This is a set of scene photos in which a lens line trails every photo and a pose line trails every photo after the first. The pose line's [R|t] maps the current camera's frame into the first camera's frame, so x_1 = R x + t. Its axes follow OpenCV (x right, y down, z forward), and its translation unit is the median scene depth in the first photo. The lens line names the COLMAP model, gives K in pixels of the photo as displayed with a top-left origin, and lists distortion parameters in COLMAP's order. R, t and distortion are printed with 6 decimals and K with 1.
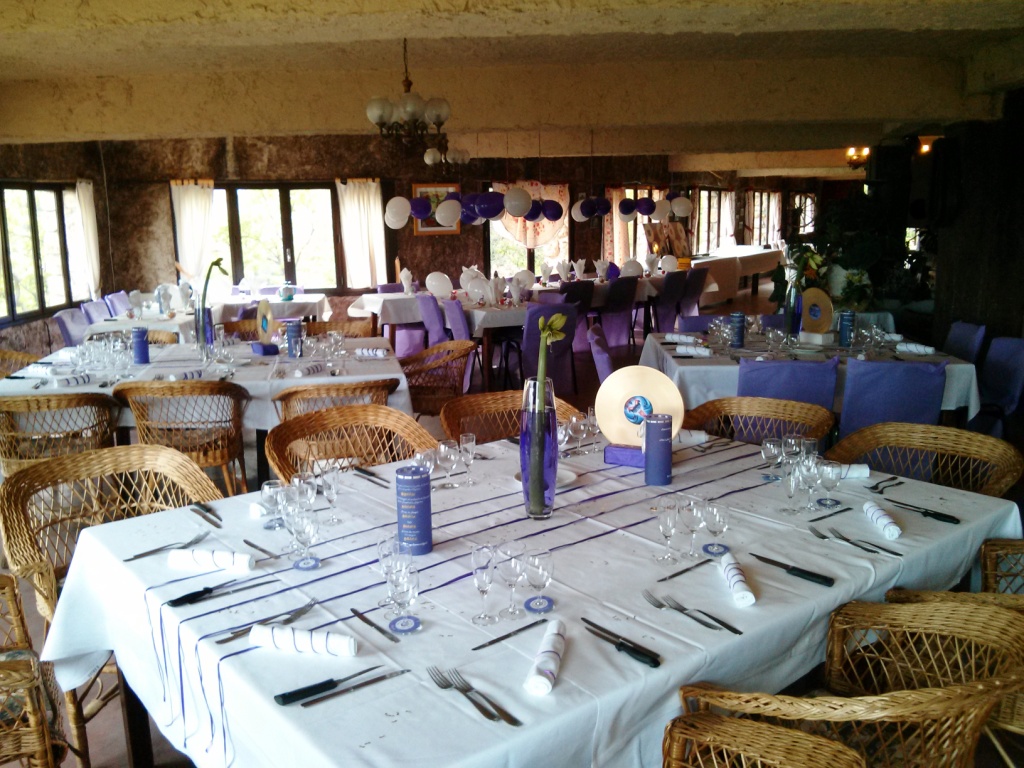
lens RADIAL K [[914.0, 0, 512.0], [0, 914.0, 384.0], [0, 0, 1]] dist [0.097337, -0.337689]
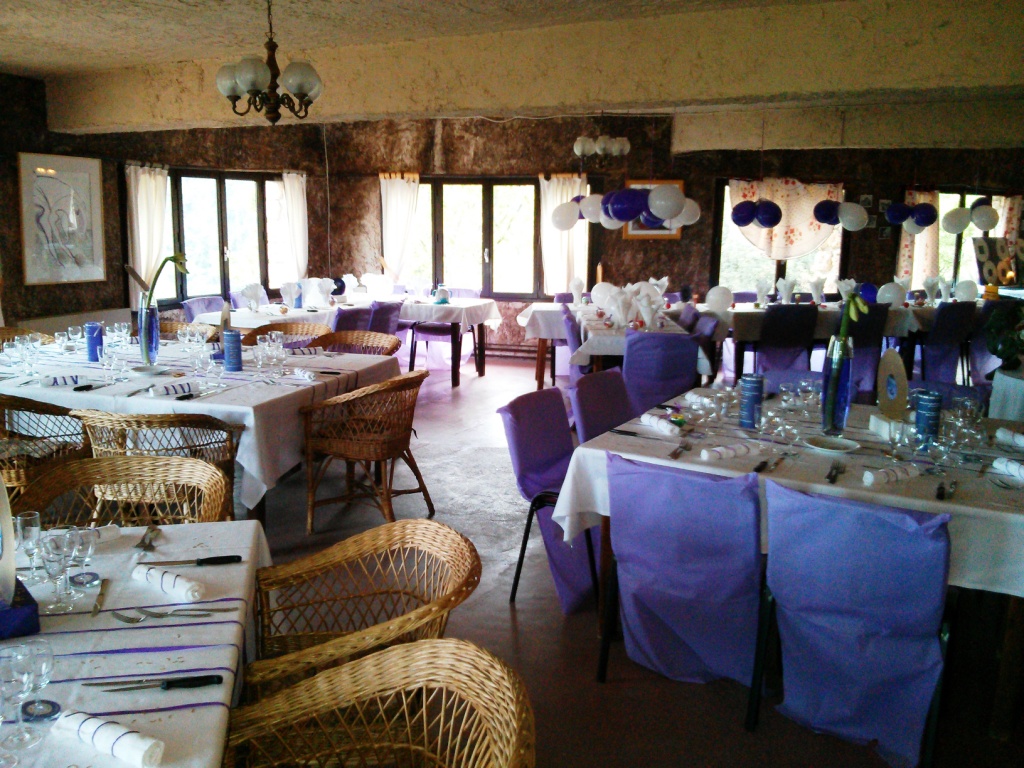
lens RADIAL K [[914.0, 0, 512.0], [0, 914.0, 384.0], [0, 0, 1]] dist [0.097337, -0.337689]
pose [[0.891698, 0.110160, -0.439021, 0.209146], [-0.110217, 0.993582, 0.025449, -0.036887], [0.439007, 0.025695, 0.898116, 0.178337]]
